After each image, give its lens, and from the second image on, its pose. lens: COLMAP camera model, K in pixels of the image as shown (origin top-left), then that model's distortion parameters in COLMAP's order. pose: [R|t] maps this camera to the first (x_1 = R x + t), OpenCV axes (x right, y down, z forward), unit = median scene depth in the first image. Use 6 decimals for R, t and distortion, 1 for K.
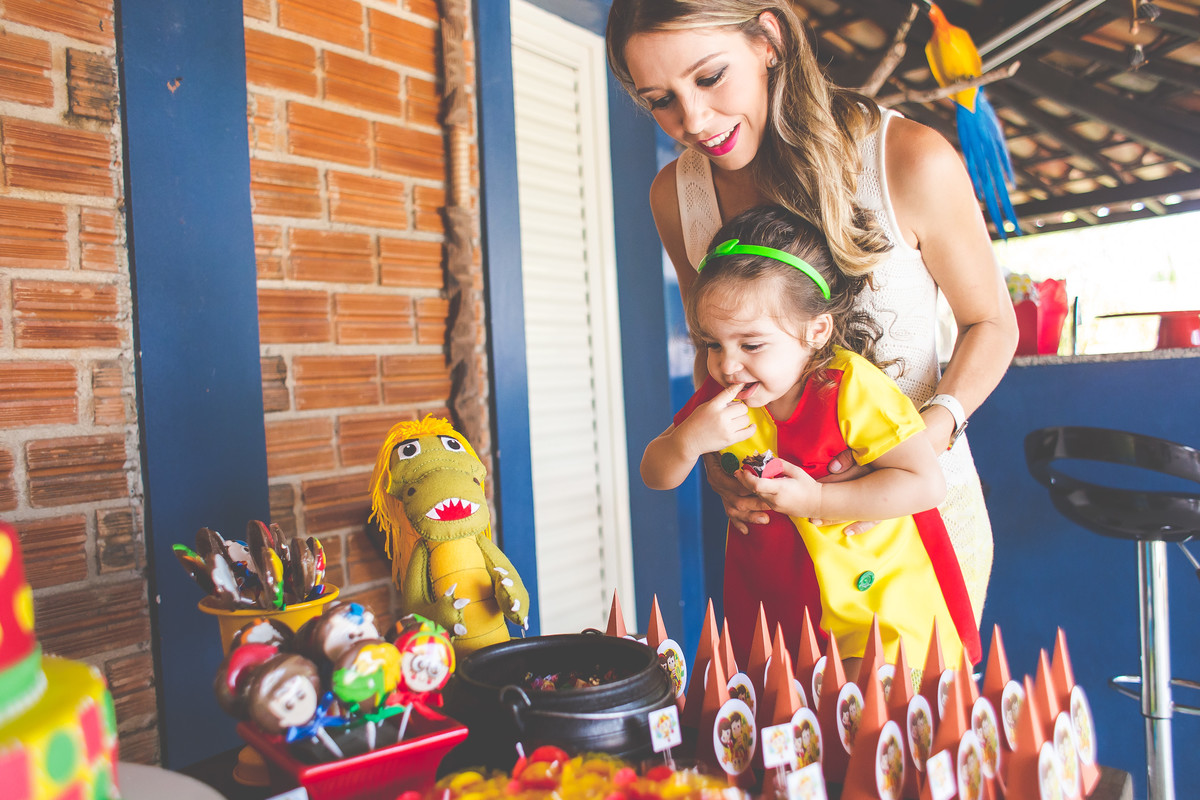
lens RADIAL K [[939.2, 0, 616.4], [0, 939.2, 351.1], [0, 0, 1]] dist [-0.102585, 0.110350]
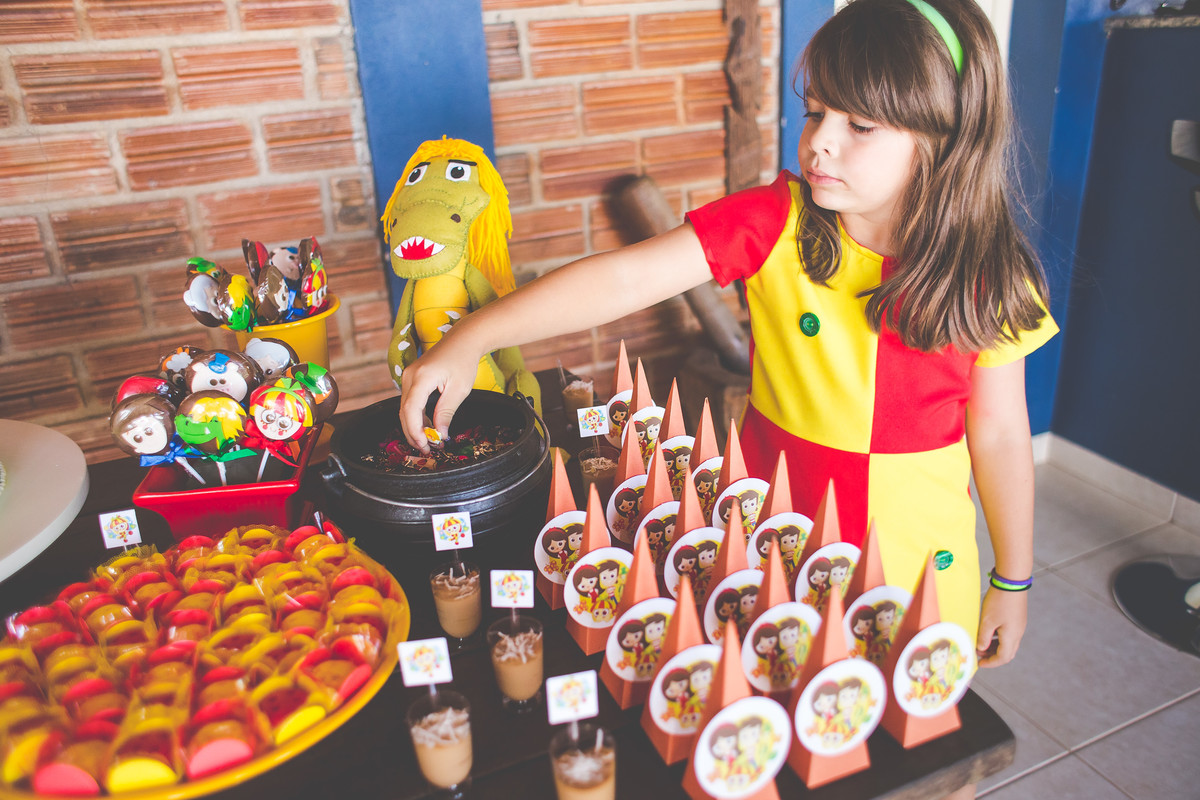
lens RADIAL K [[939.2, 0, 616.4], [0, 939.2, 351.1], [0, 0, 1]] dist [-0.102585, 0.110350]
pose [[0.867495, 0.180300, -0.463621, 0.255295], [0.019015, 0.919303, 0.393091, -0.059398], [0.497082, -0.349820, 0.794062, 0.156994]]
